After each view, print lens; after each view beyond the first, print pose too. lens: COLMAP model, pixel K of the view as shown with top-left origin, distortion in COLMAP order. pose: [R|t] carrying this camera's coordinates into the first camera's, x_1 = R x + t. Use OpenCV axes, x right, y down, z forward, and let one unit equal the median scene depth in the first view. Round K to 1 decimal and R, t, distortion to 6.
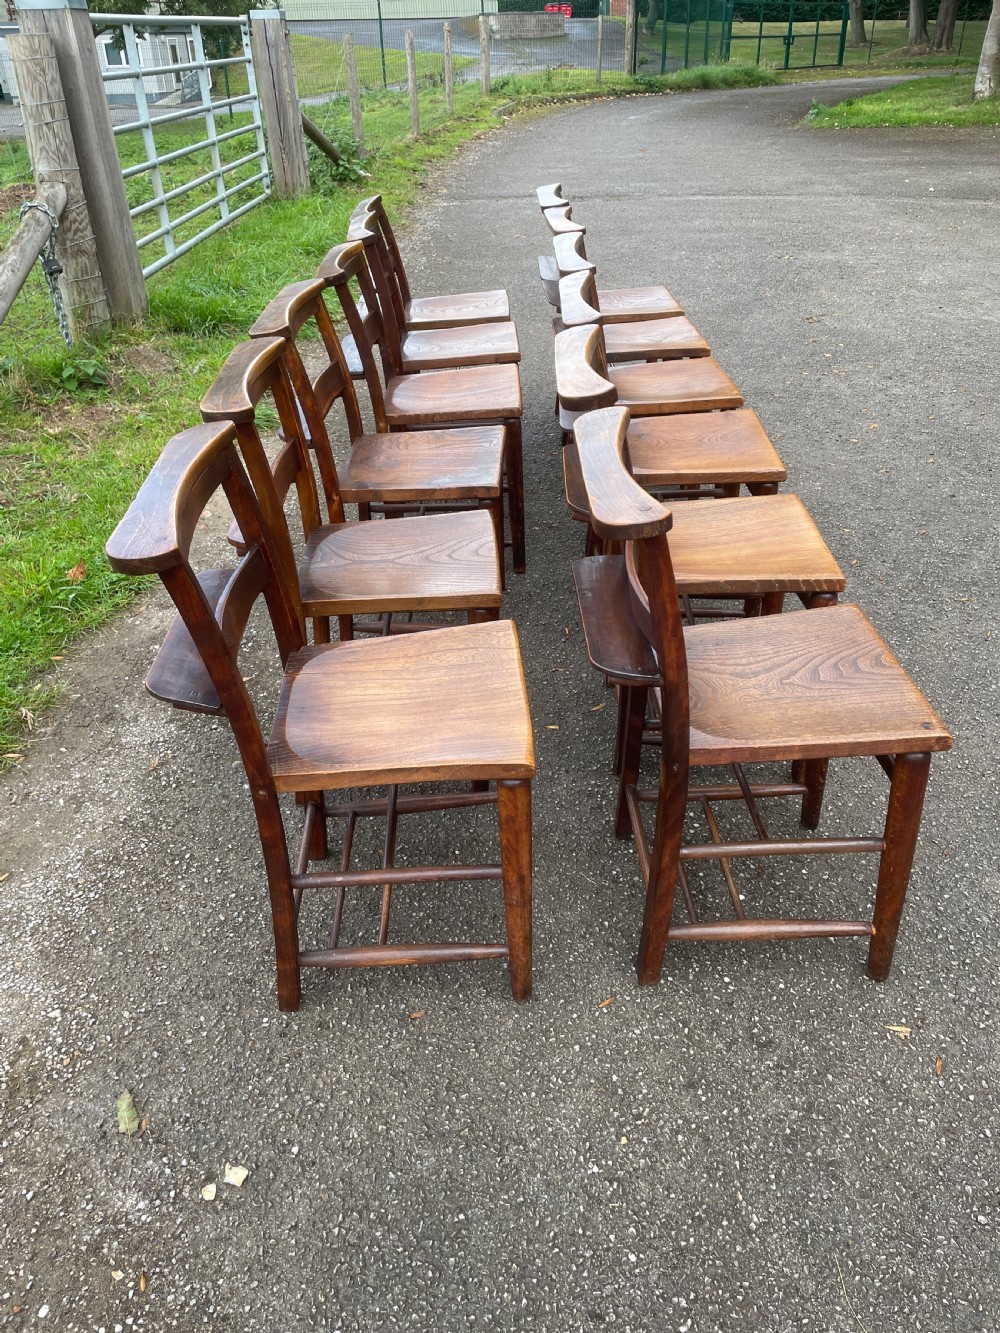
lens RADIAL K [[1001.2, 0, 498.3], [0, 1001.2, 658.4], [0, 0, 1]] dist [0.081303, -0.105583]
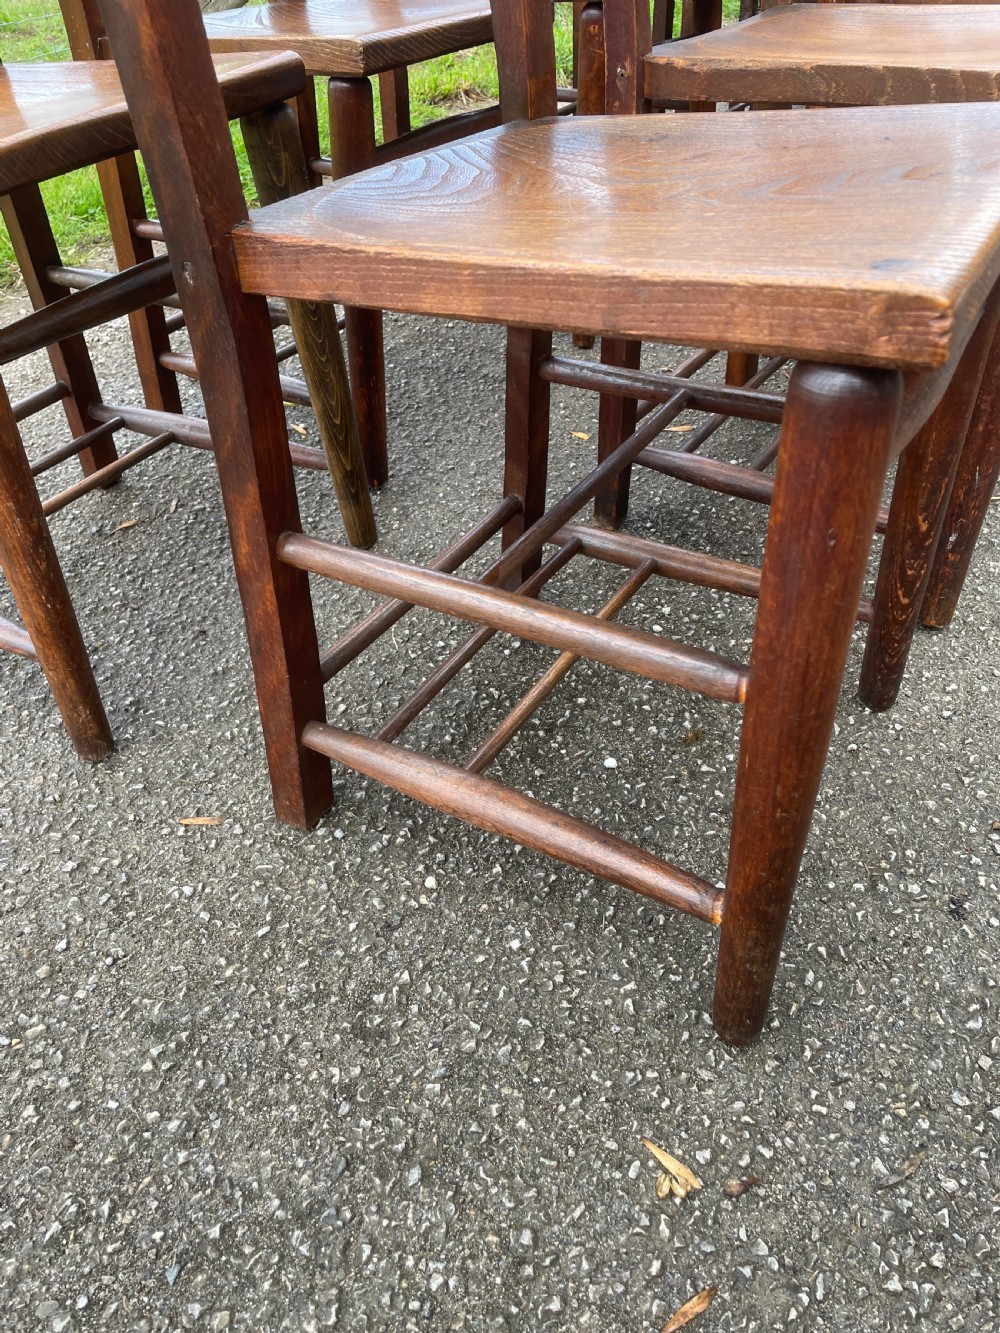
lens RADIAL K [[1000.3, 0, 500.0], [0, 1000.3, 666.5], [0, 0, 1]] dist [0.085711, -0.113927]
pose [[0.850417, 0.331081, -0.408871, 0.429284], [-0.261505, 0.940366, 0.217548, 0.120232], [0.456514, -0.078085, 0.886283, 0.640748]]
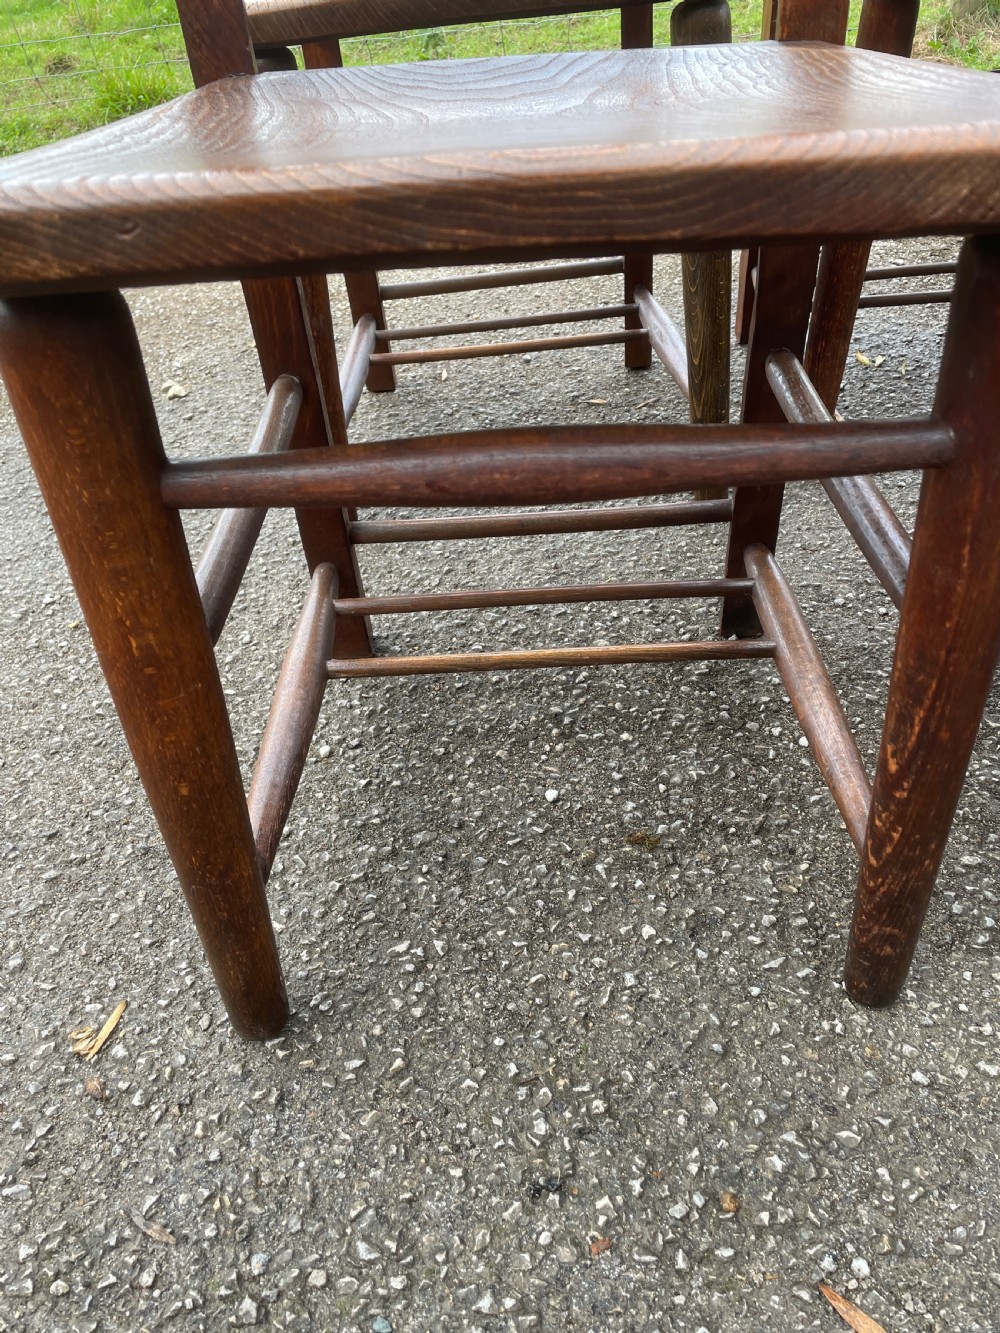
lens RADIAL K [[1000.3, 0, 500.0], [0, 1000.3, 666.5], [0, 0, 1]] dist [0.085711, -0.113927]
pose [[-0.014442, 0.651861, -0.758201, 0.596697], [-0.443436, 0.675458, 0.589170, -0.038673], [0.896190, 0.344722, 0.279304, 0.970769]]
